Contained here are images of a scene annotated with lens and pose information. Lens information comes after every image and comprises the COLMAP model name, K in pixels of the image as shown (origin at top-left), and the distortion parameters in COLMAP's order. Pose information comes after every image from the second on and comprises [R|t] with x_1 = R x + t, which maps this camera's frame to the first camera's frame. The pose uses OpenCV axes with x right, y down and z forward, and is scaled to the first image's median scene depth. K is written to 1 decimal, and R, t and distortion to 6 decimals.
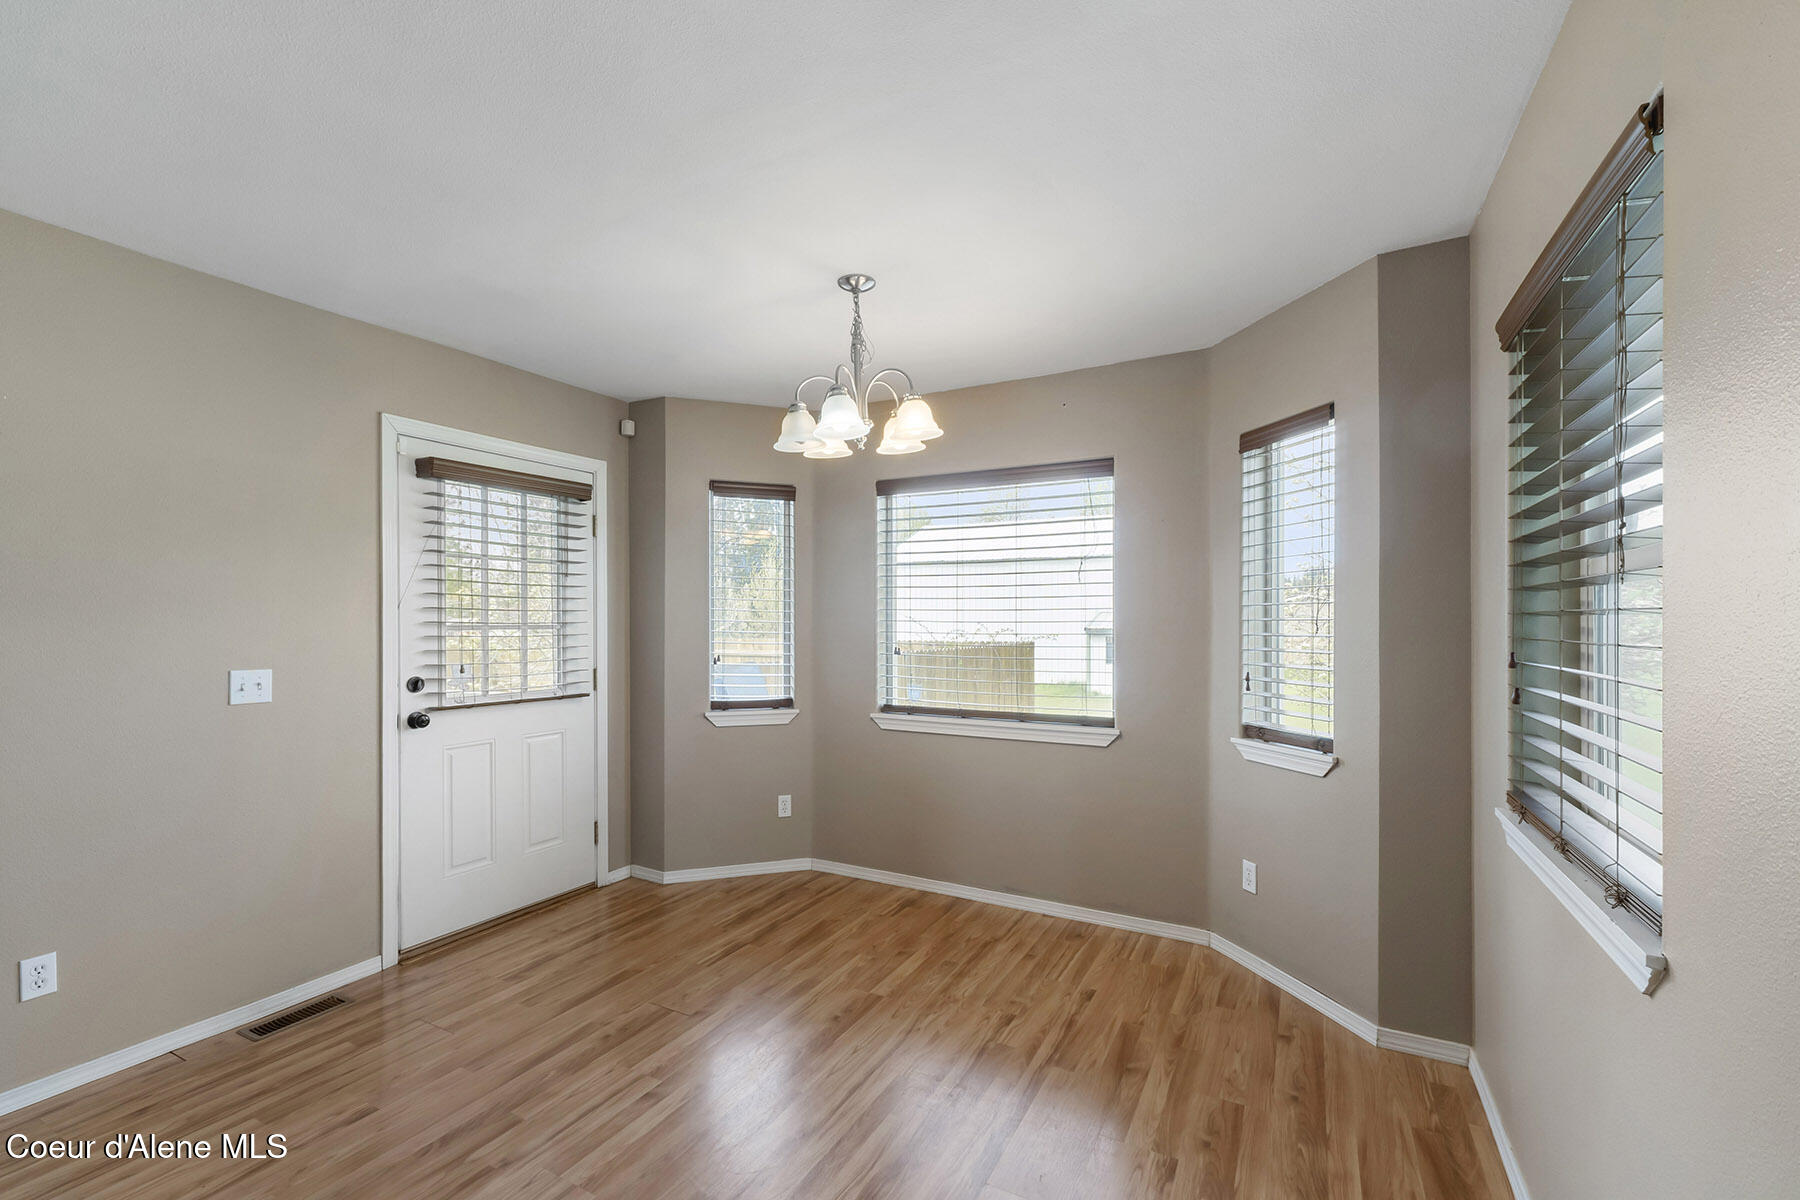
lens RADIAL K [[770.2, 0, 897.1], [0, 770.2, 626.2], [0, 0, 1]] dist [0.003240, 0.001203]
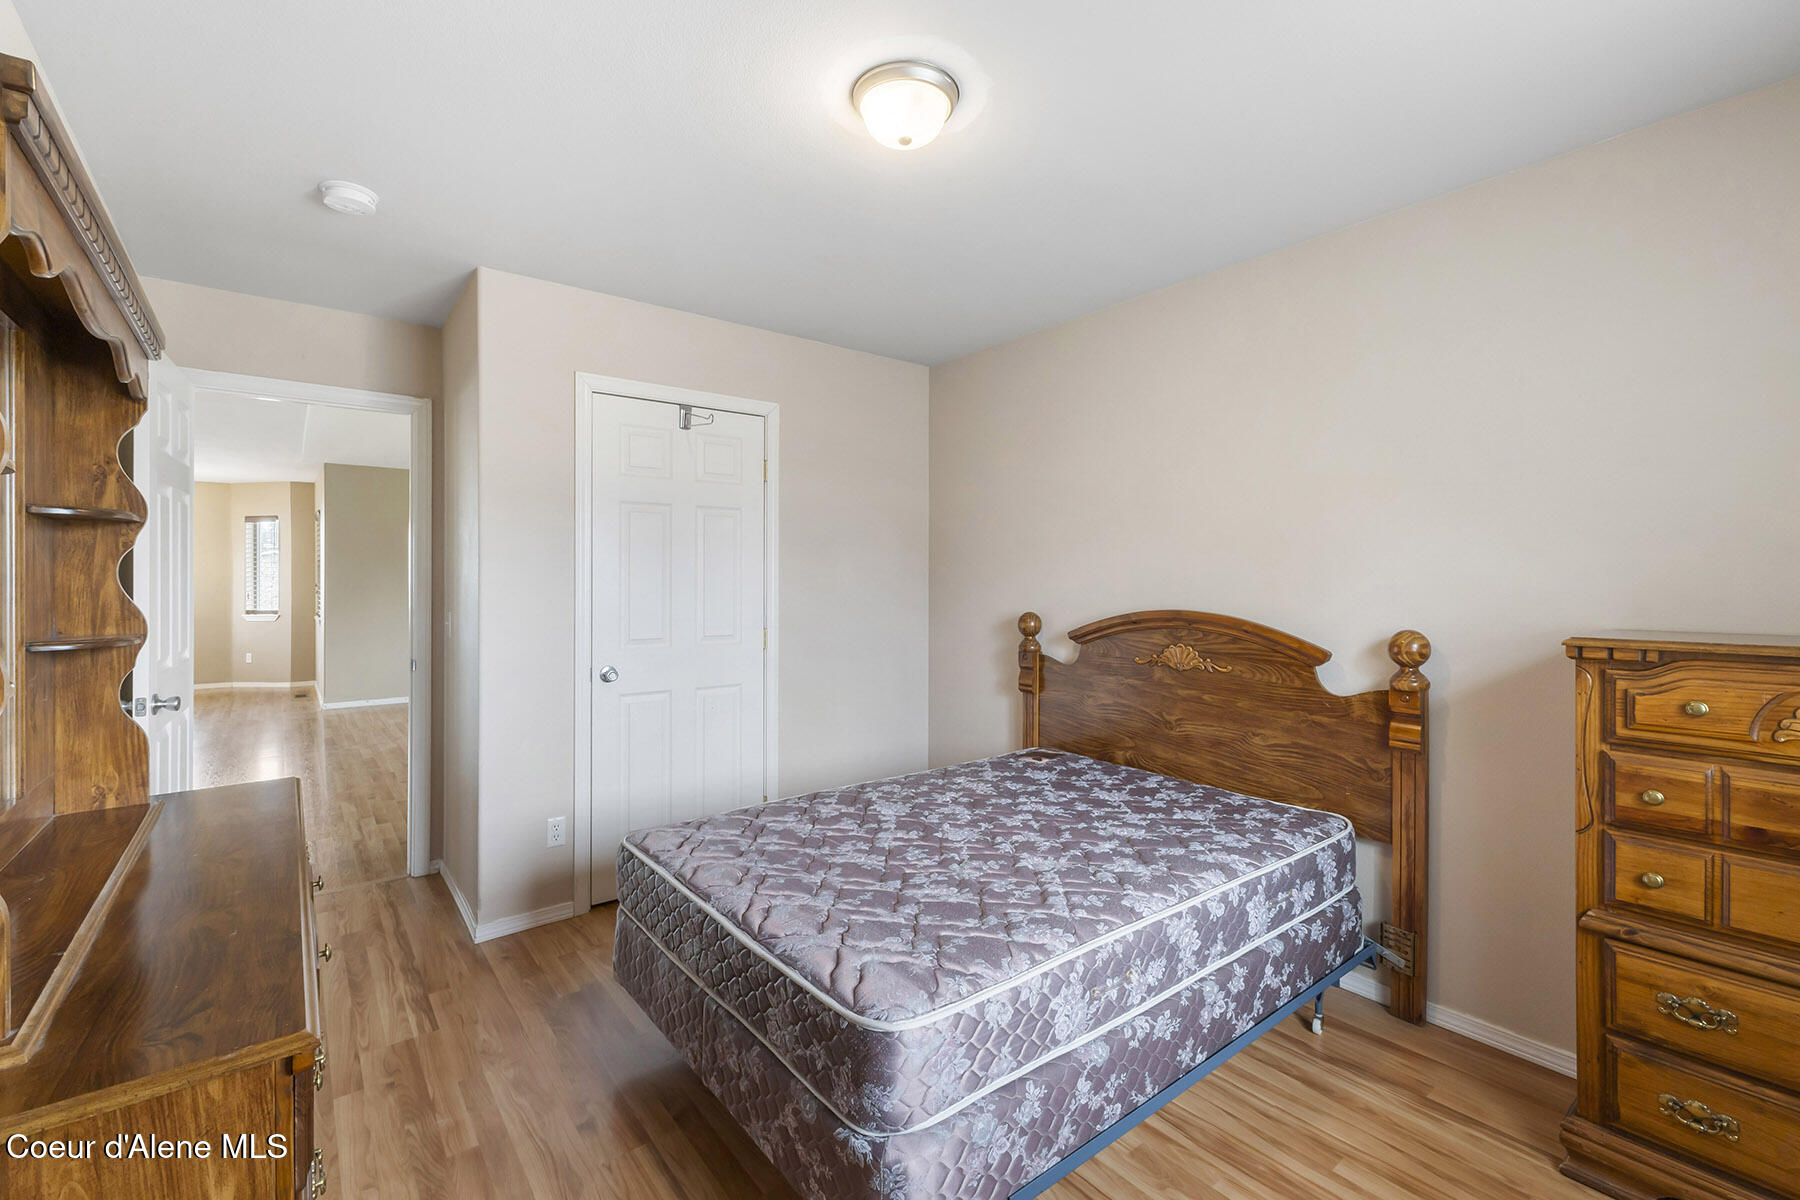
lens RADIAL K [[770.2, 0, 886.0], [0, 770.2, 589.6], [0, 0, 1]] dist [0.003240, 0.001203]
pose [[0.408815, -0.003111, 0.912612, -1.274868], [0.000427, 0.999995, 0.003217, 0.035080], [-0.912617, -0.000925, 0.408815, -2.502615]]
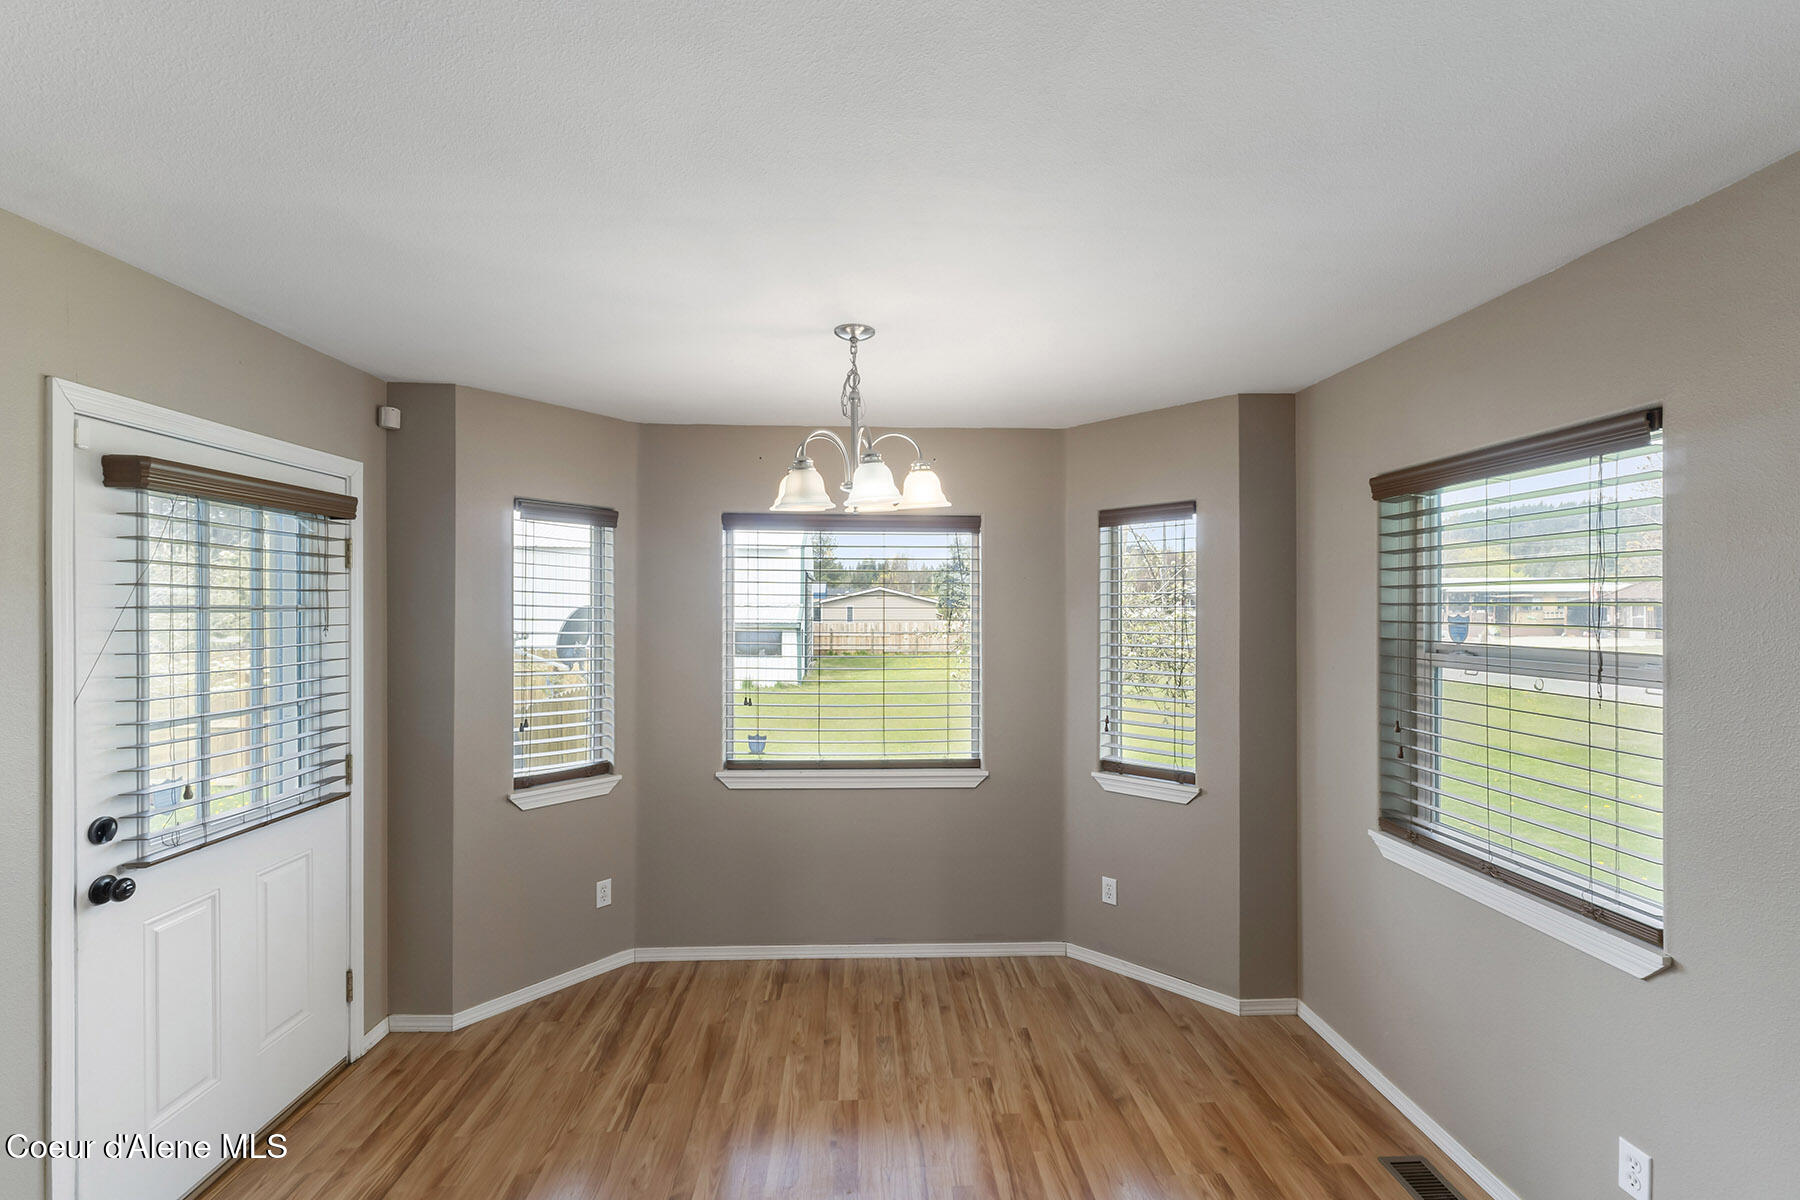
lens RADIAL K [[770.2, 0, 900.3], [0, 770.2, 607.6], [0, 0, 1]] dist [0.003240, 0.001203]
pose [[0.854973, 0.001829, 0.518669, -0.396291], [0.000324, 0.999992, -0.004061, -0.093844], [-0.518672, 0.003640, 0.854966, 0.155616]]
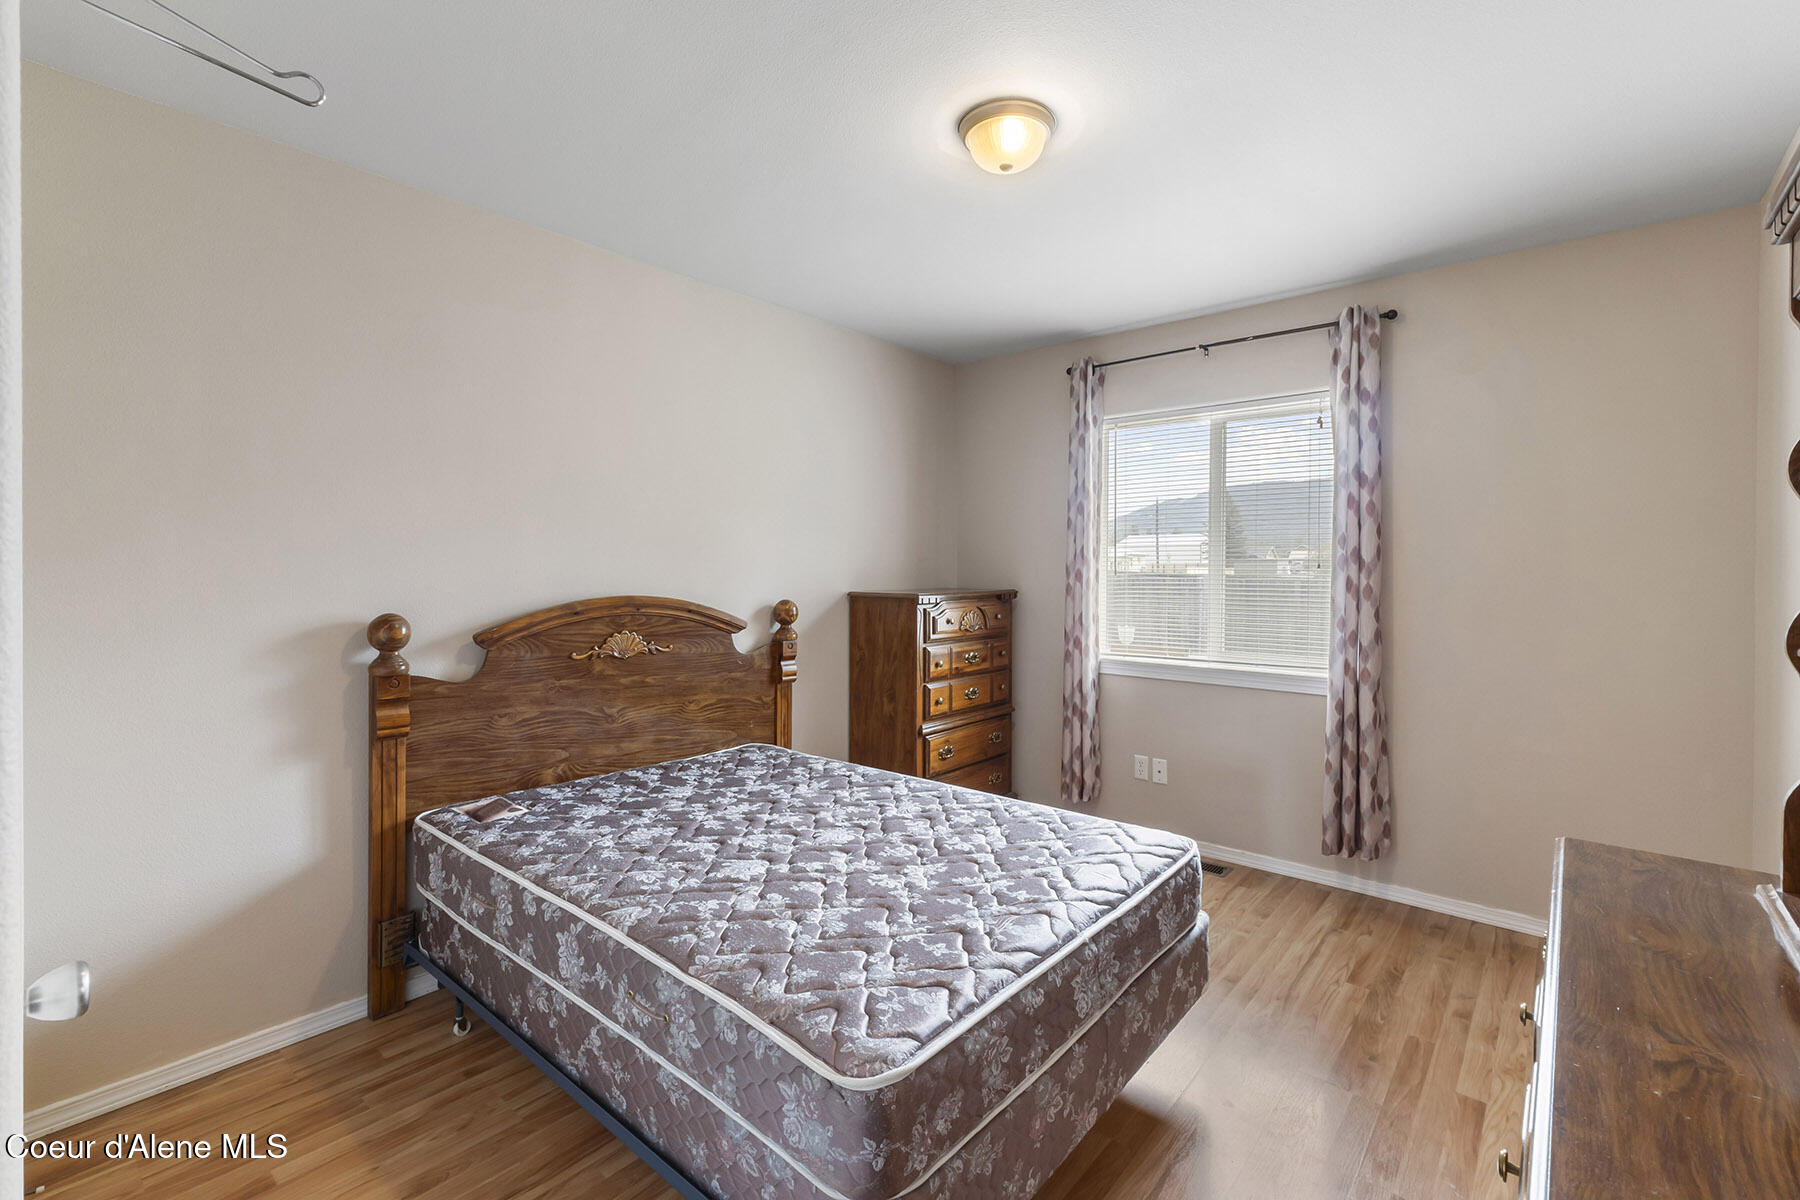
lens RADIAL K [[770.2, 0, 930.5], [0, 770.2, 579.6], [0, 0, 1]] dist [0.003240, 0.001203]
pose [[-0.977745, 0.001222, 0.209793, -0.837041], [0.005382, 0.999800, 0.019257, 0.029002], [-0.209728, 0.019957, -0.977556, -1.678164]]
